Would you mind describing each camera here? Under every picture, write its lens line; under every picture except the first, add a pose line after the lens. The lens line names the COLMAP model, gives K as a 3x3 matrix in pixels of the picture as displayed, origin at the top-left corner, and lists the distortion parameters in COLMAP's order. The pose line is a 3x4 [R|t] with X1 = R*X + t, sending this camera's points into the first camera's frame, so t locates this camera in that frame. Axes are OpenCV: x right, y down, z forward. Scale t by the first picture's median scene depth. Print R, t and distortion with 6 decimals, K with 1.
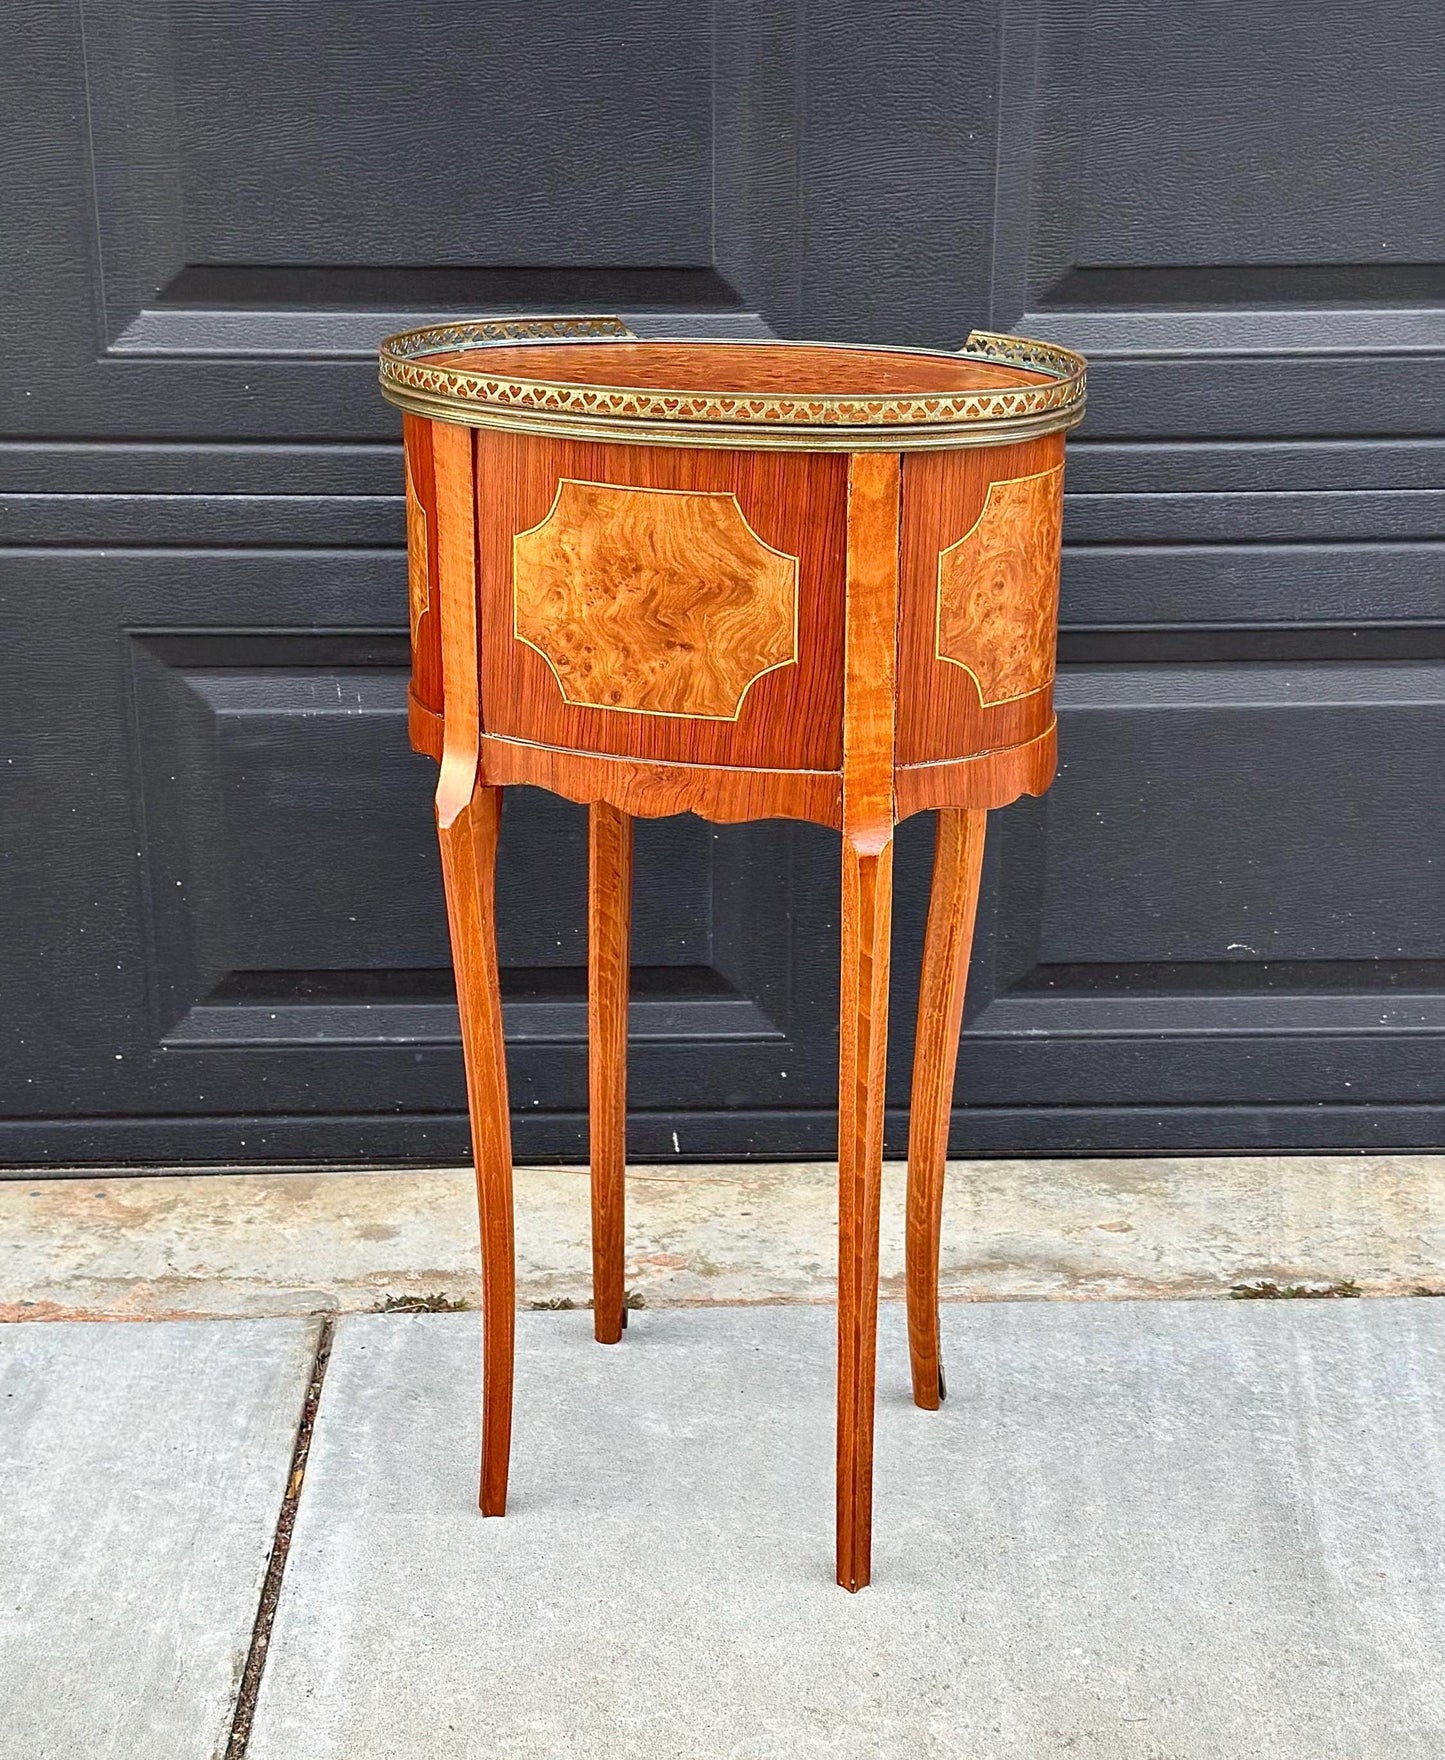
lens RADIAL K [[2791.1, 0, 732.9], [0, 2791.1, 959.9], [0, 0, 1]] dist [0.123541, 0.000000]
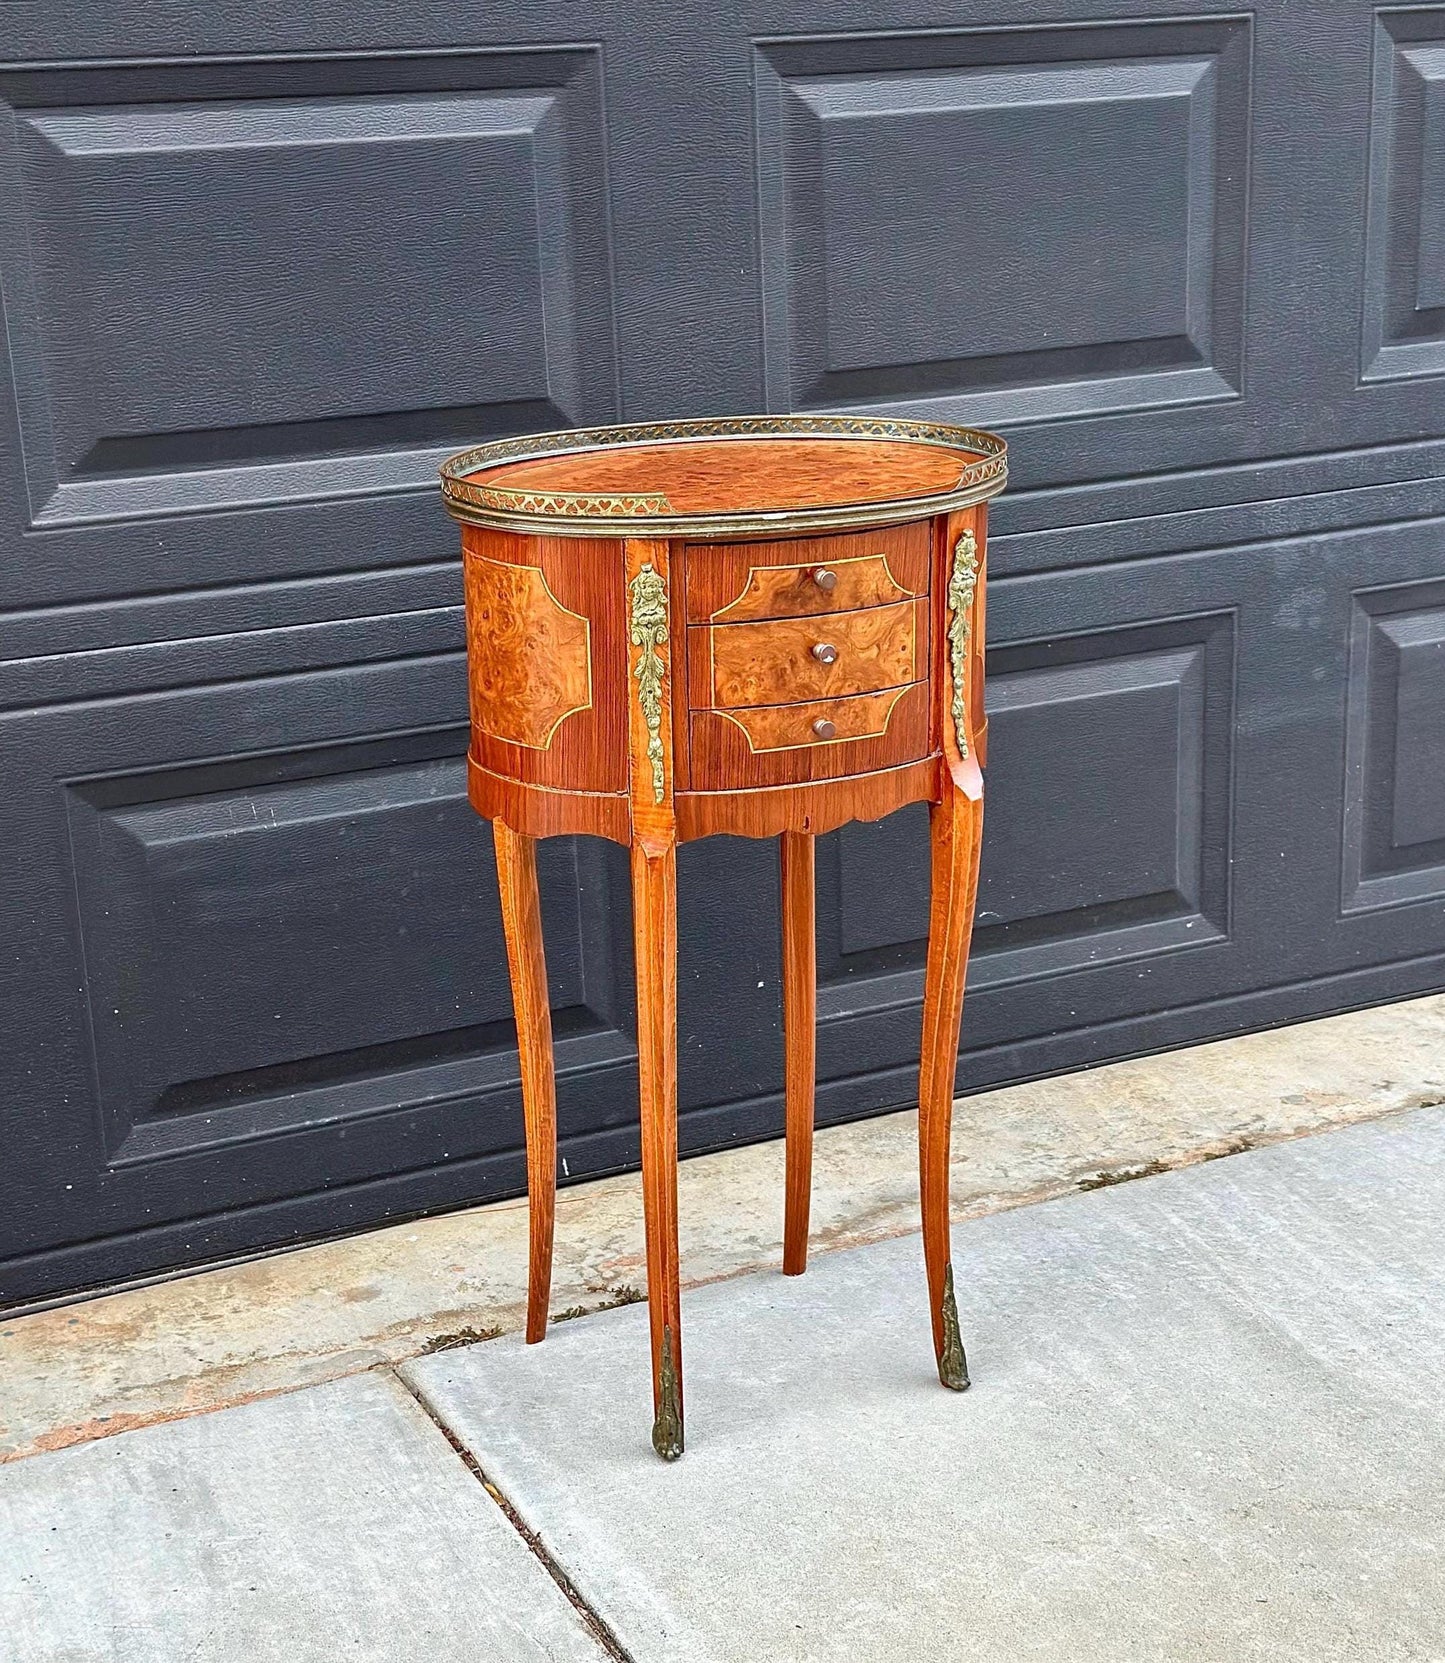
lens RADIAL K [[2802.4, 0, 762.4], [0, 2802.4, 919.8], [0, 0, 1]] dist [0.129555, 0.000000]
pose [[0.912686, -0.160403, 0.375866, -0.388766], [0.176823, 0.984198, -0.009353, -0.008556], [-0.368427, 0.074998, 0.926627, -0.087258]]
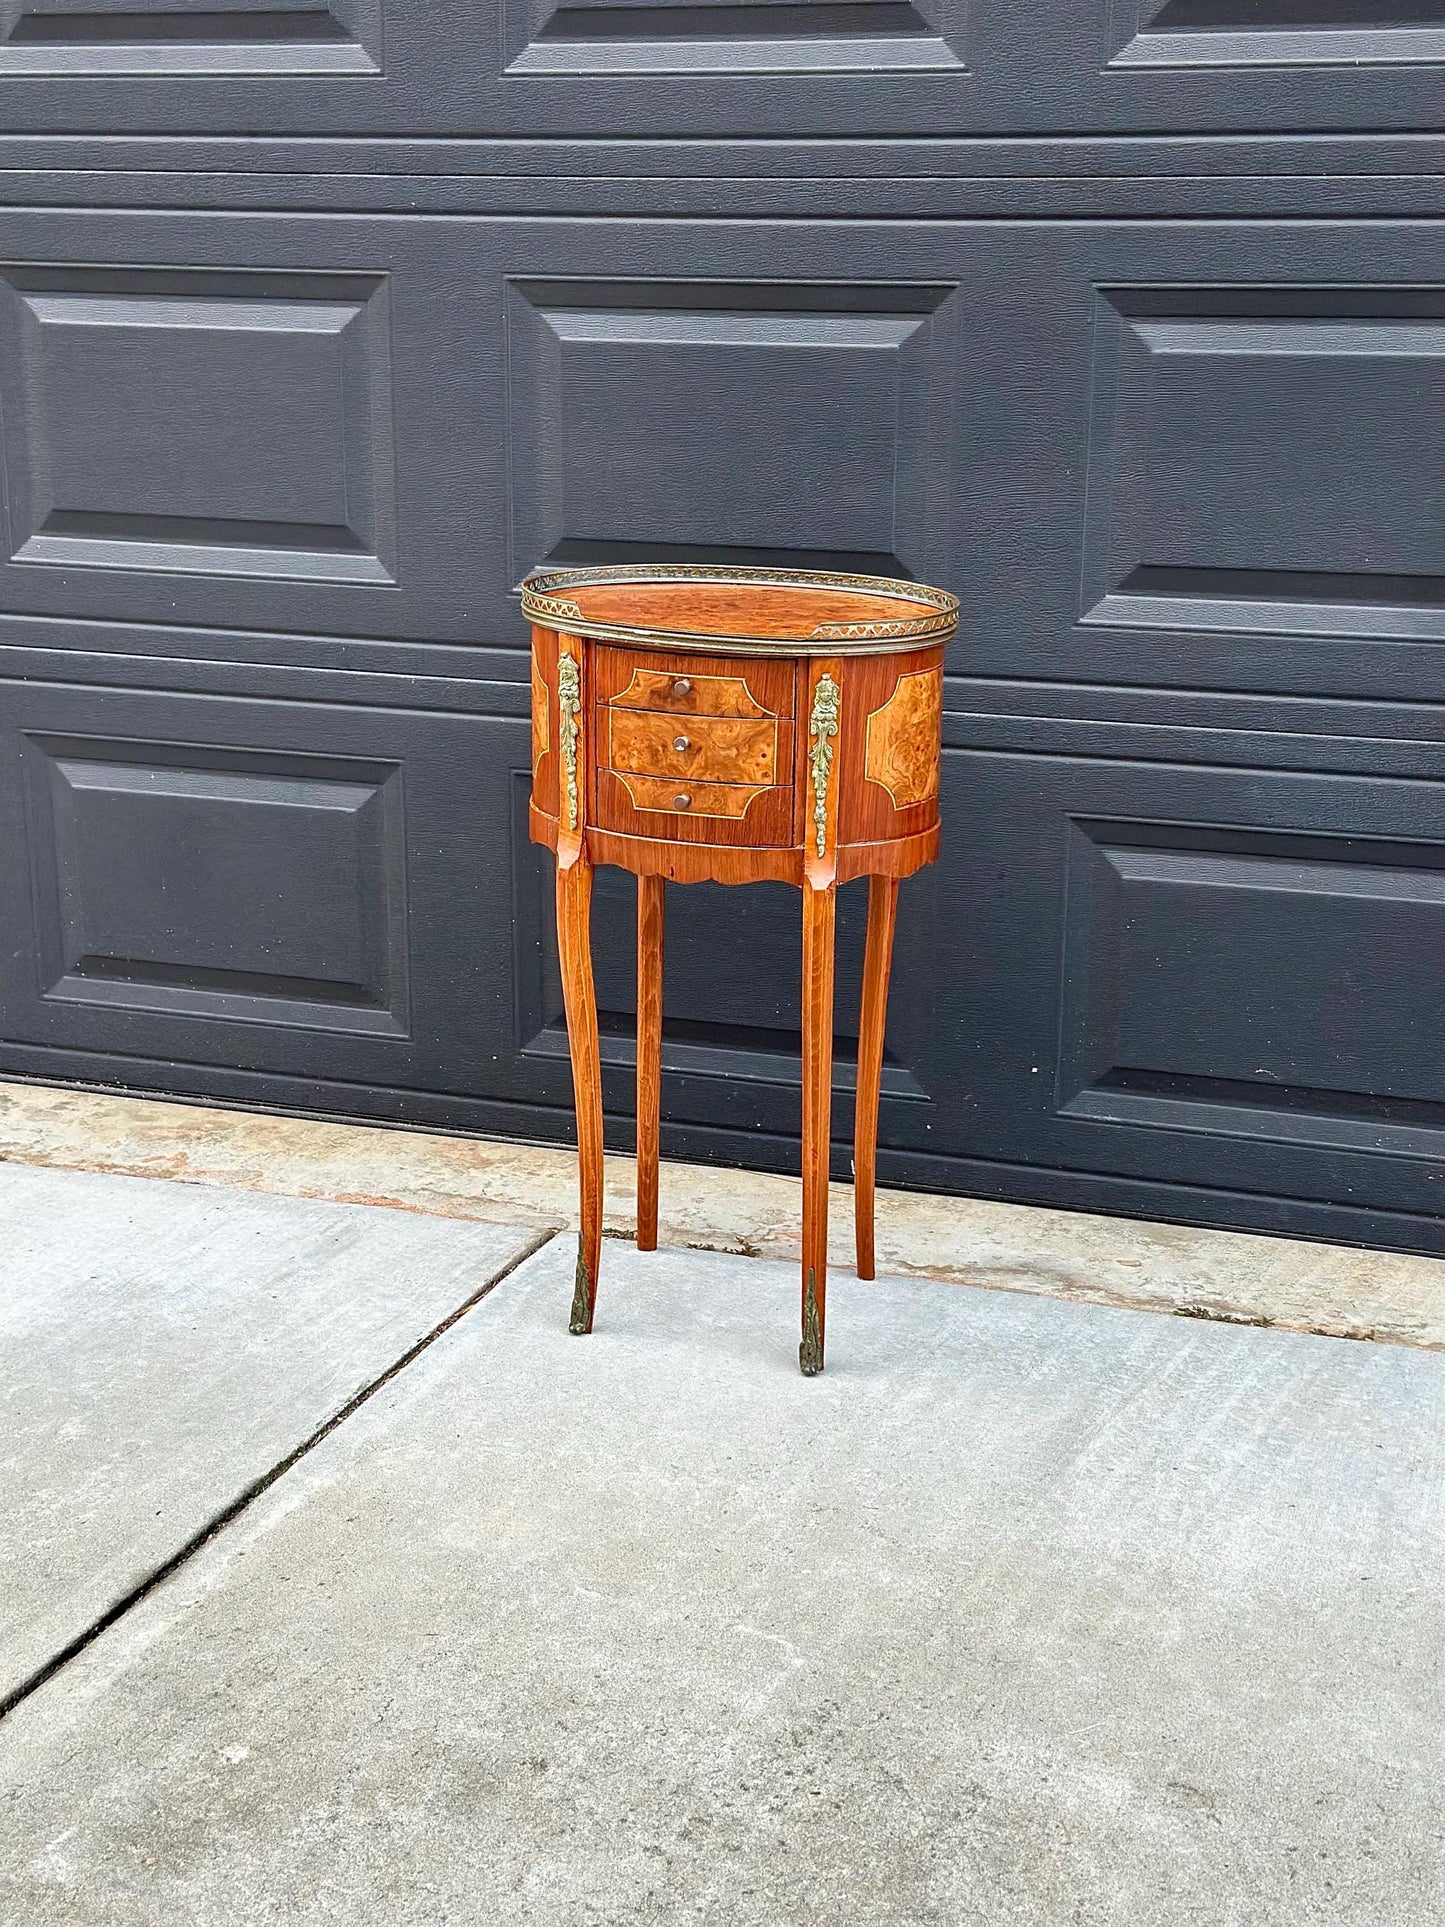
lens RADIAL K [[2683.2, 0, 742.0], [0, 2683.2, 964.2], [0, 0, 1]] dist [0.127891, 0.000000]
pose [[0.929065, 0.099888, -0.356176, 0.431476], [-0.131450, 0.989158, -0.065475, 0.065863], [0.345774, 0.107649, 0.932122, -0.302861]]
